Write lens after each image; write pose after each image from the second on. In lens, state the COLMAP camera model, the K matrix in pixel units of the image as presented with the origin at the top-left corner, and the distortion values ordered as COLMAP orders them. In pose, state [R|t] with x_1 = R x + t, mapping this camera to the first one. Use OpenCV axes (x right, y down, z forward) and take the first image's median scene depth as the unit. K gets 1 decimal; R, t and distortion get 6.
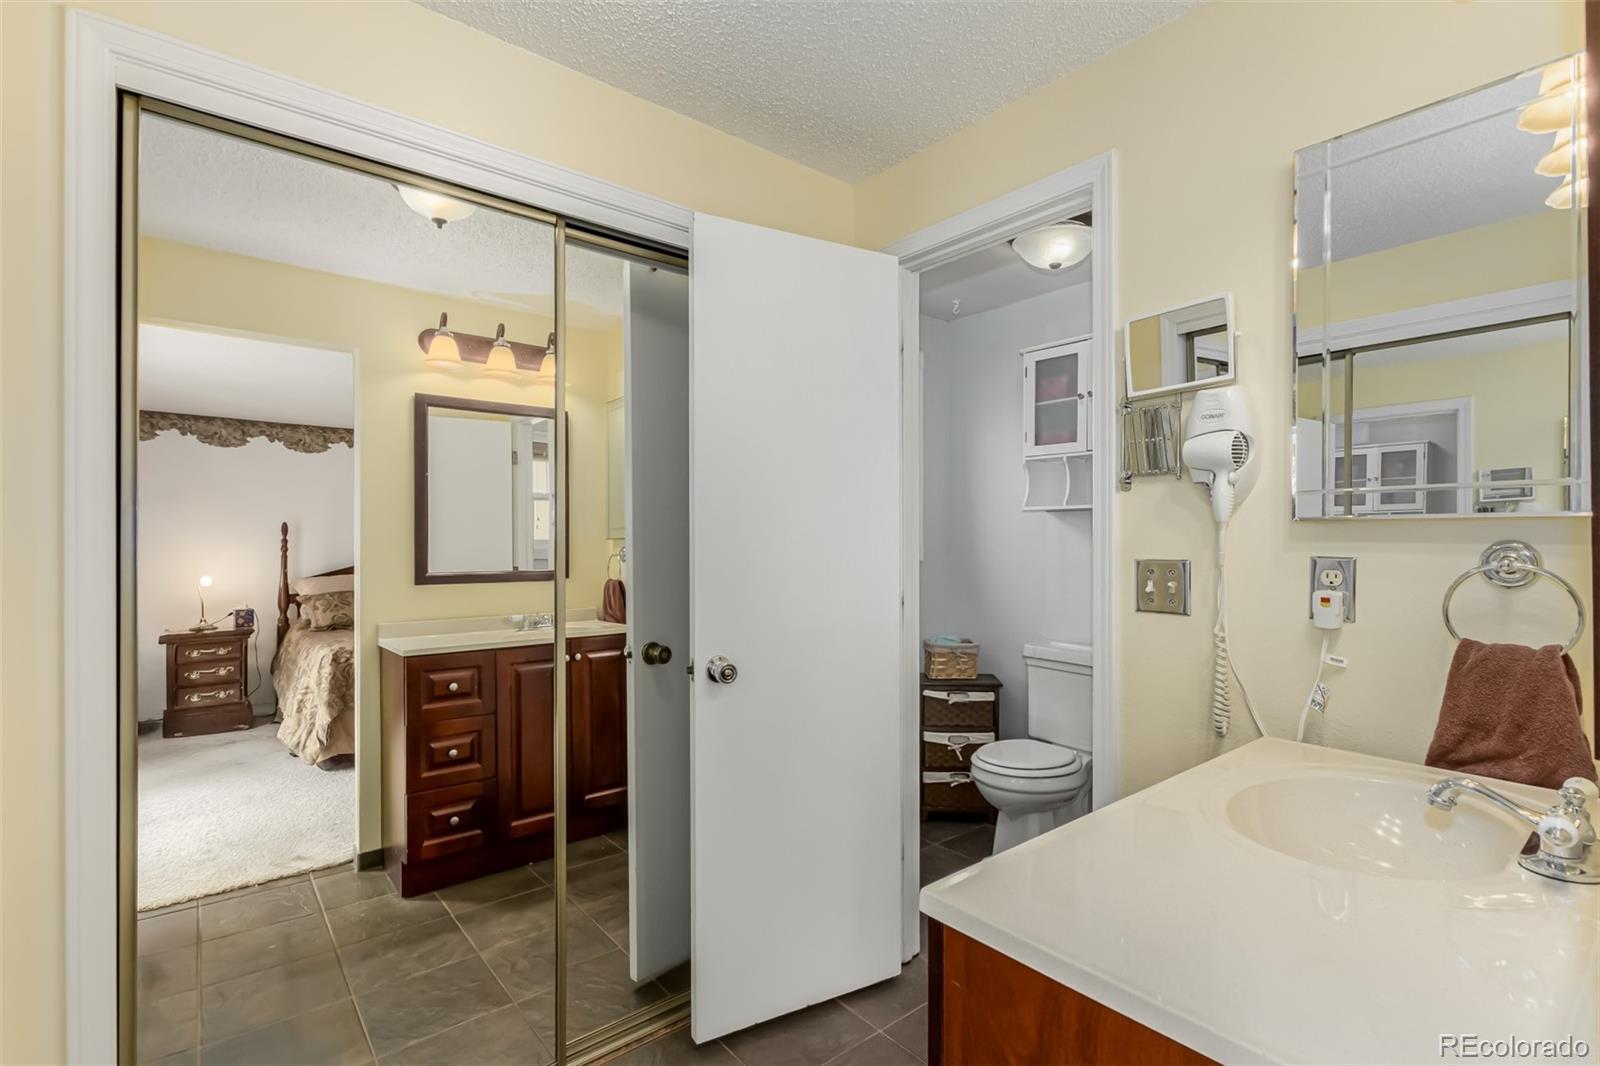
lens RADIAL K [[746.5, 0, 807.0], [0, 746.5, 540.7], [0, 0, 1]] dist [-0.004118, -0.000799]
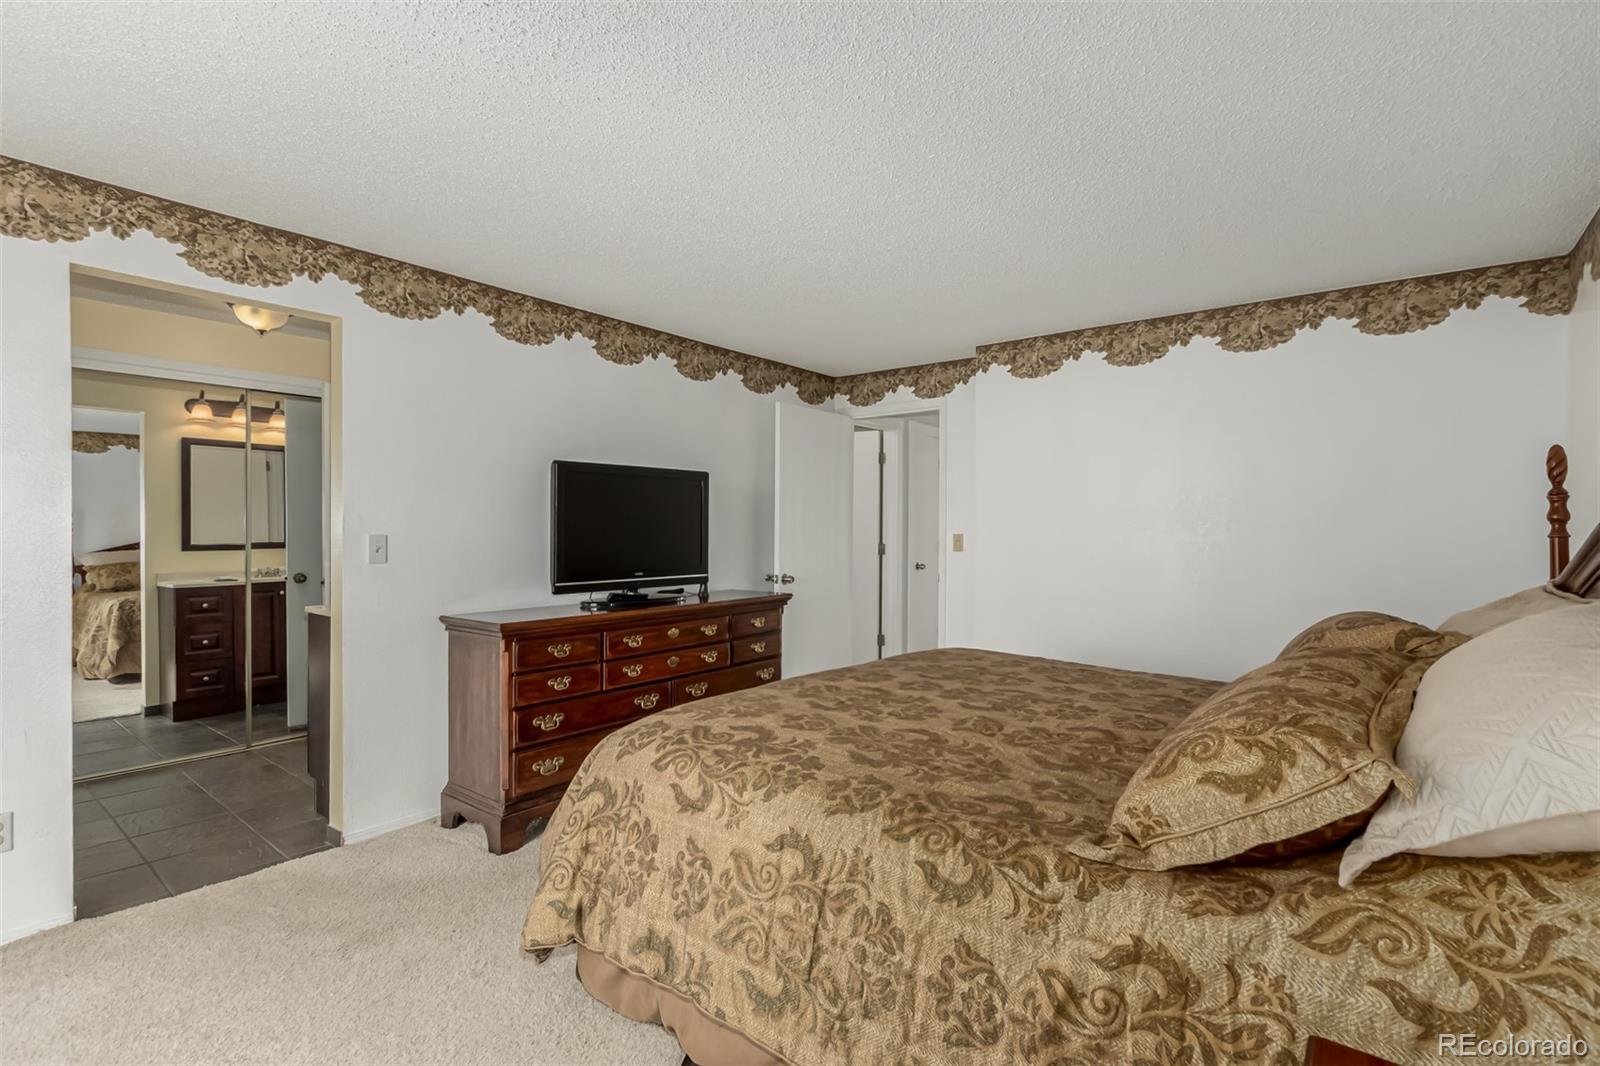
lens RADIAL K [[746.5, 0, 792.2], [0, 746.5, 531.0], [0, 0, 1]] dist [-0.004118, -0.000799]
pose [[0.981734, 0.003189, 0.190230, 0.501248], [-0.004957, 0.999949, 0.008822, -0.007455], [-0.190192, -0.009604, 0.981700, -0.901431]]
